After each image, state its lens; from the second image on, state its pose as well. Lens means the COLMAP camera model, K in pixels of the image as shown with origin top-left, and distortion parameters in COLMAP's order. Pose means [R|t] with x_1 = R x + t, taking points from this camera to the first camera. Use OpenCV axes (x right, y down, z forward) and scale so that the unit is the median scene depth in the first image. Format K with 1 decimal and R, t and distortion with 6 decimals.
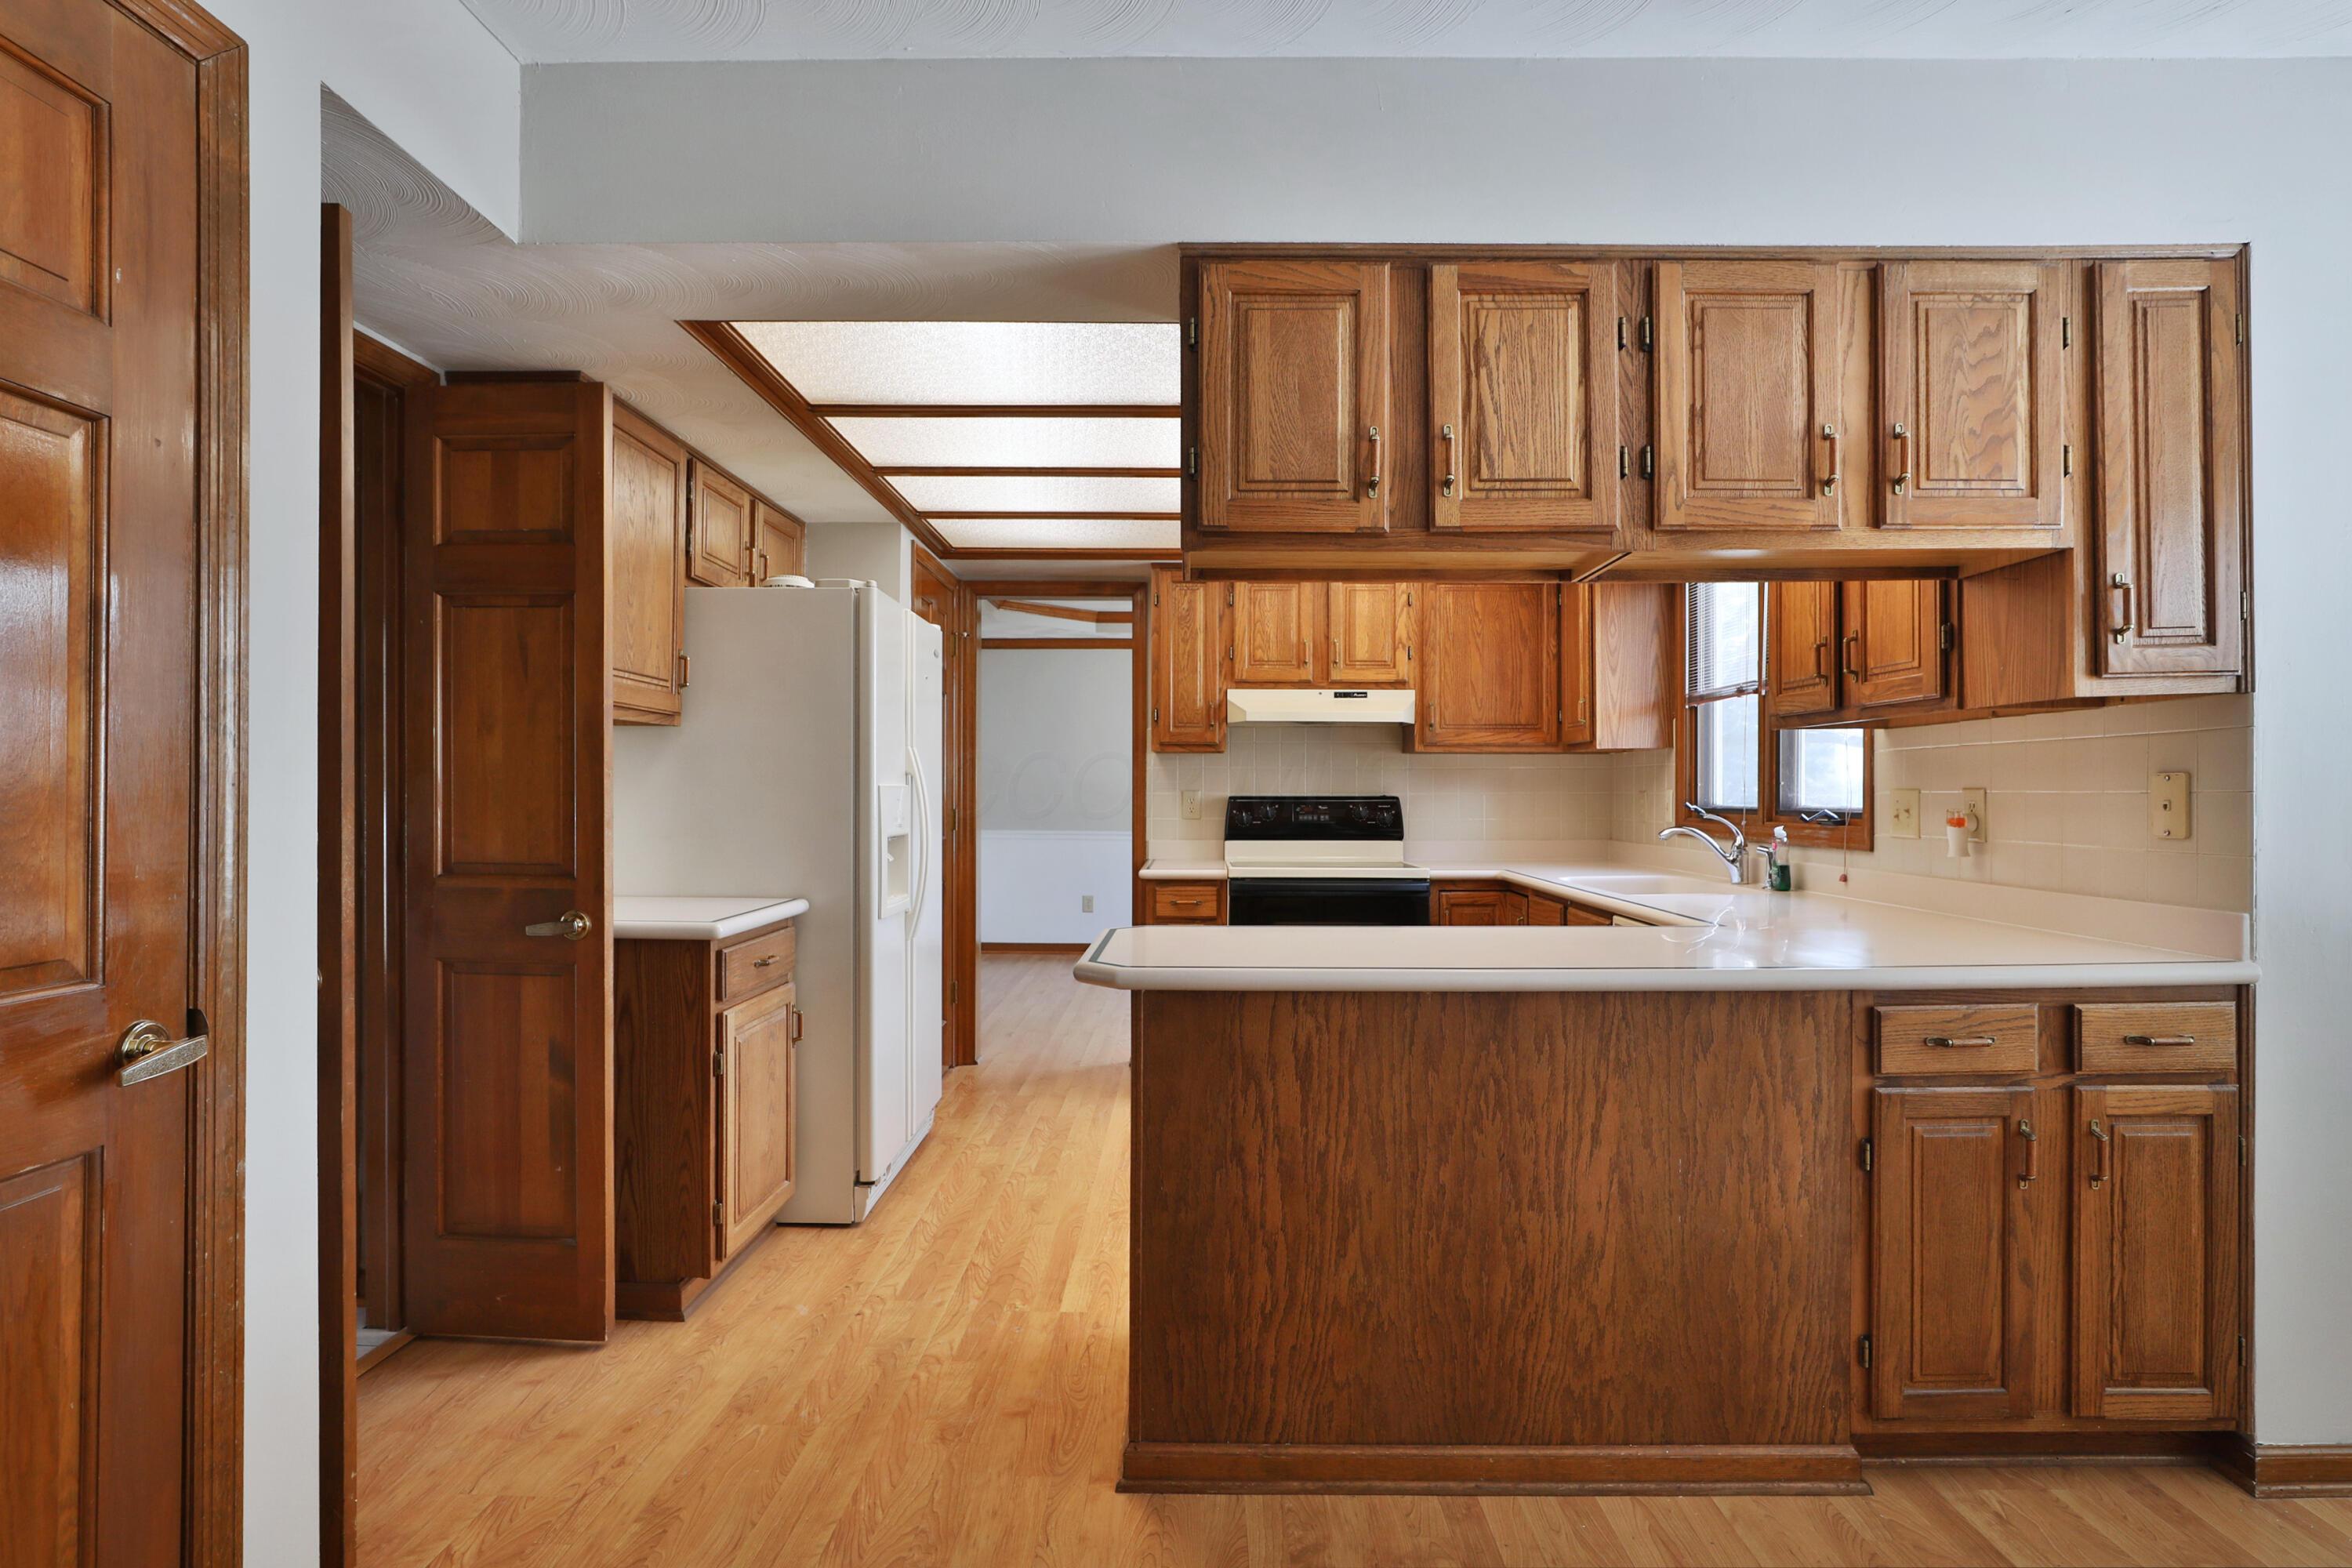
lens RADIAL K [[1156.1, 0, 1176.0], [0, 1156.1, 784.0], [0, 0, 1]] dist [0.000596, 0.000008]
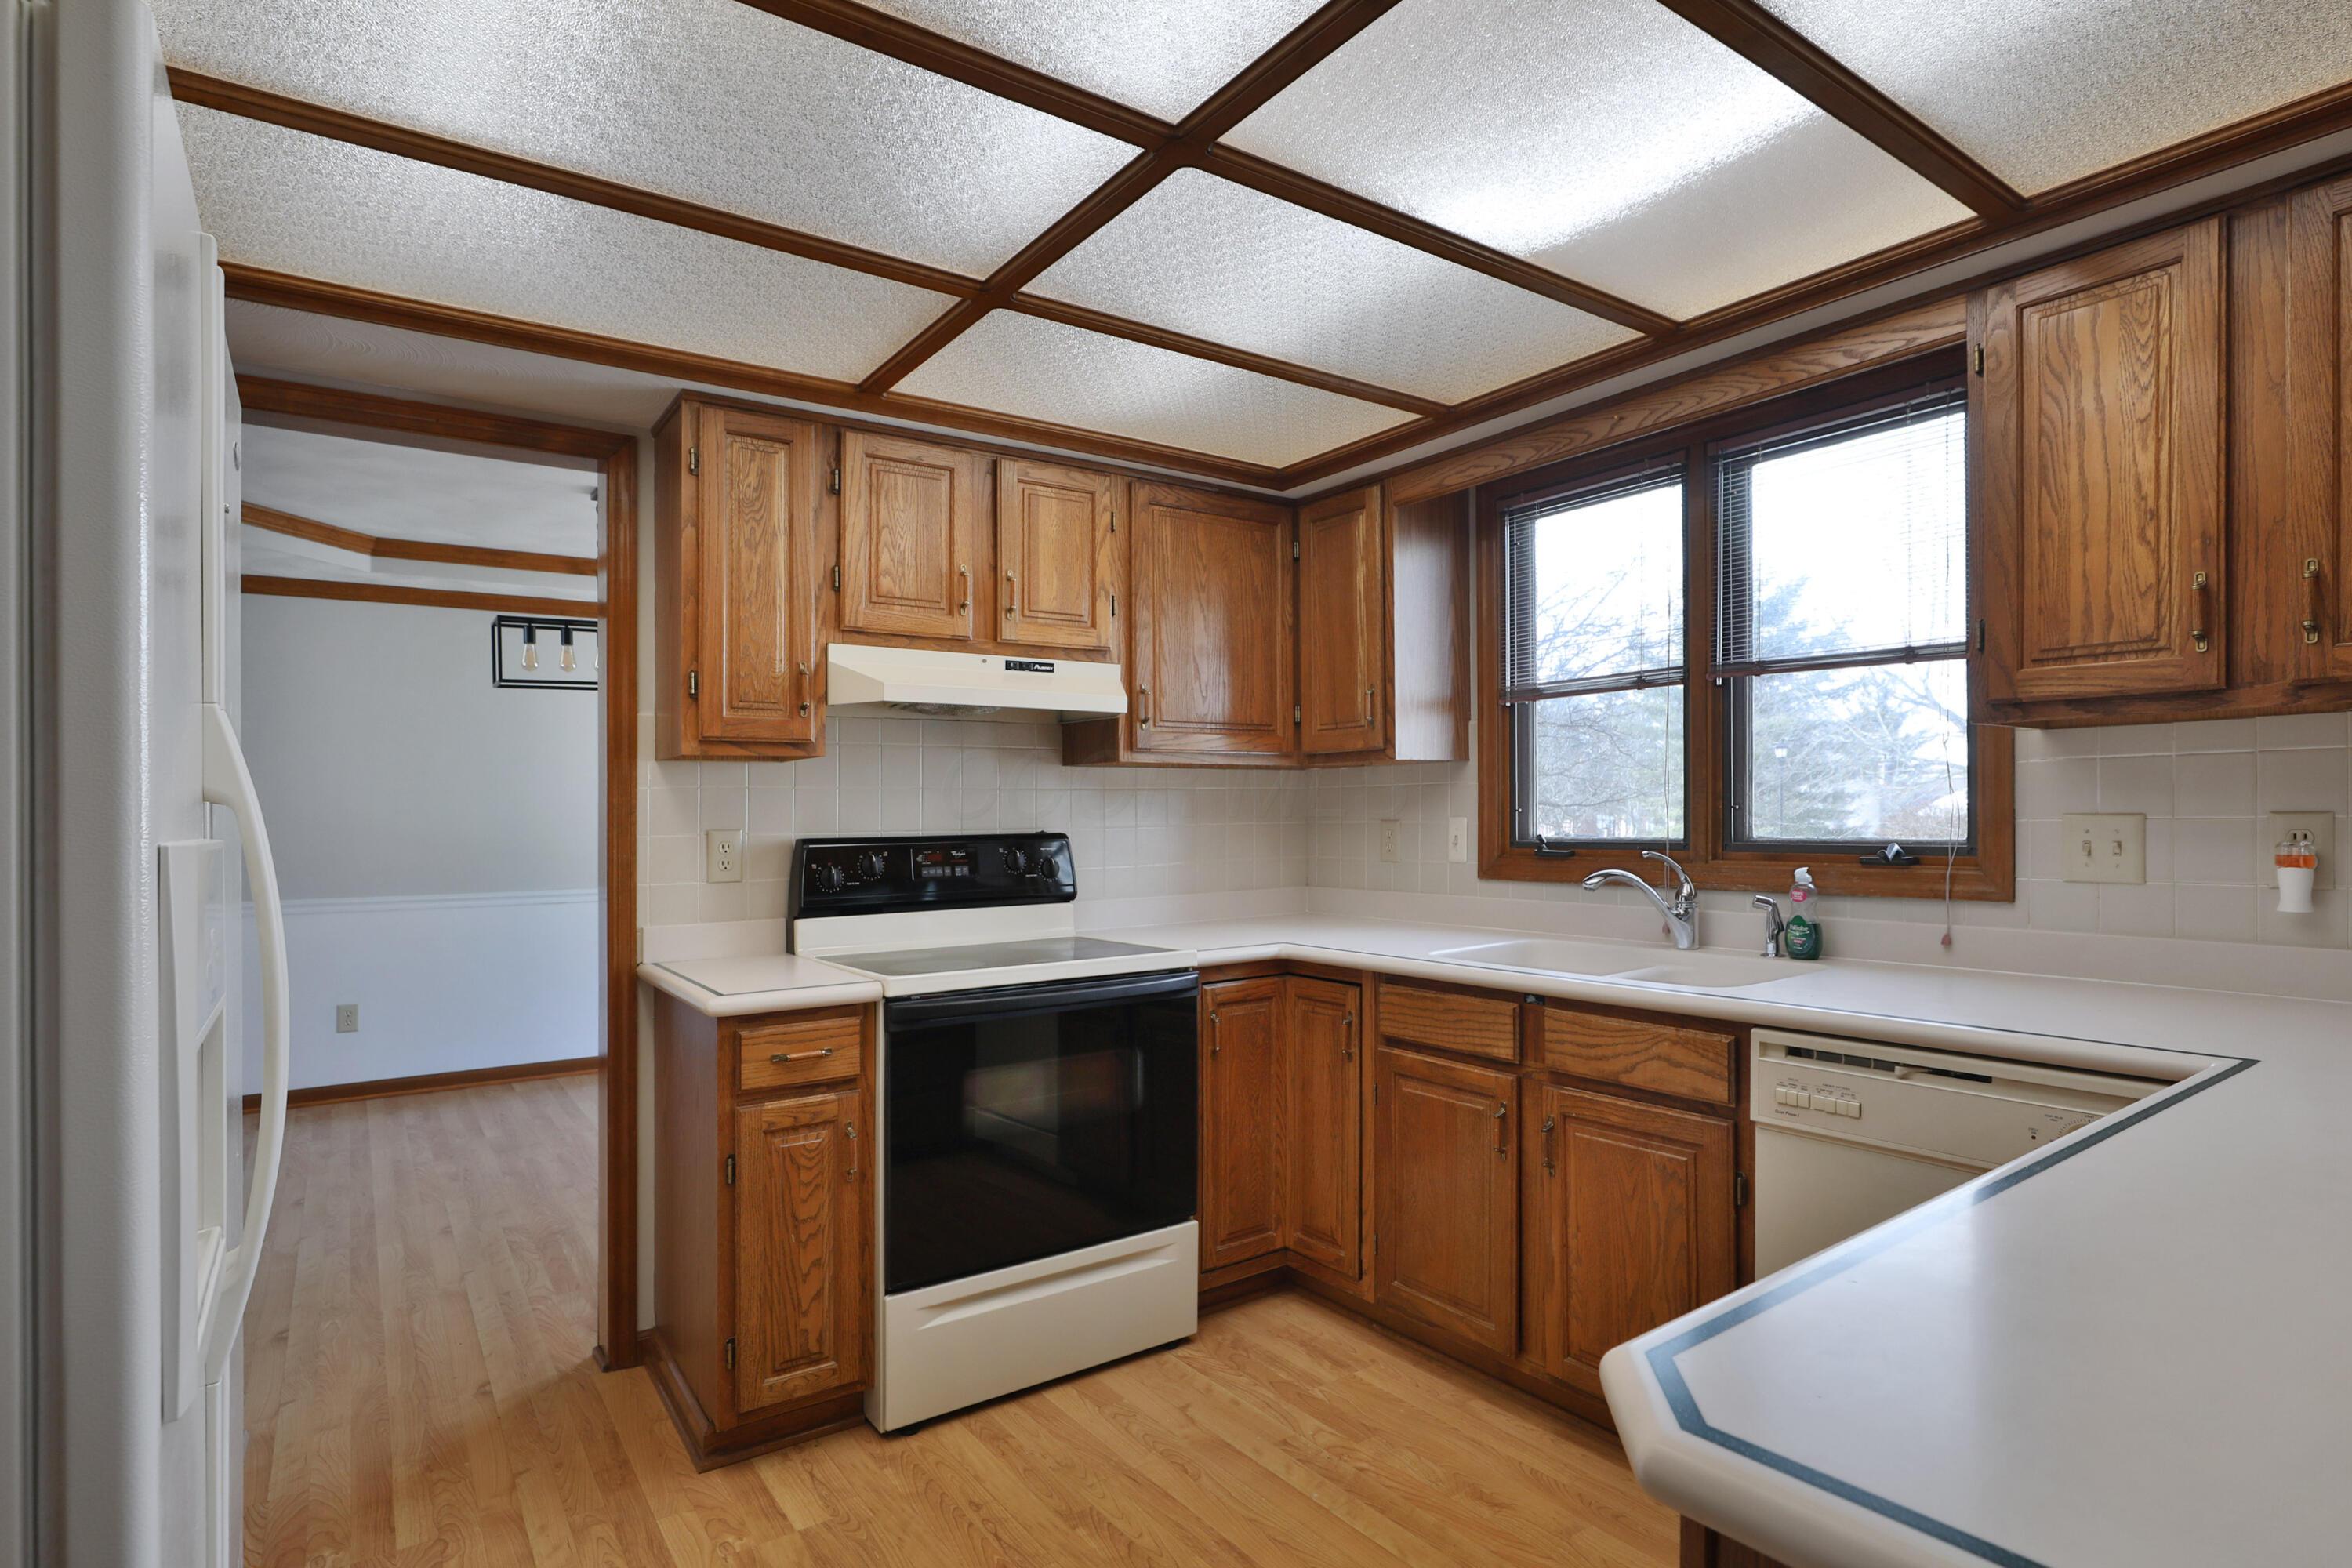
lens RADIAL K [[1207.6, 0, 1176.0], [0, 1207.6, 784.0], [0, 0, 1]] dist [-0.002316, -0.000260]
pose [[0.813521, 0.002662, 0.581529, -0.153530], [0.009590, 0.999792, -0.017993, -0.003721], [-0.581456, 0.020215, 0.813326, 0.444696]]
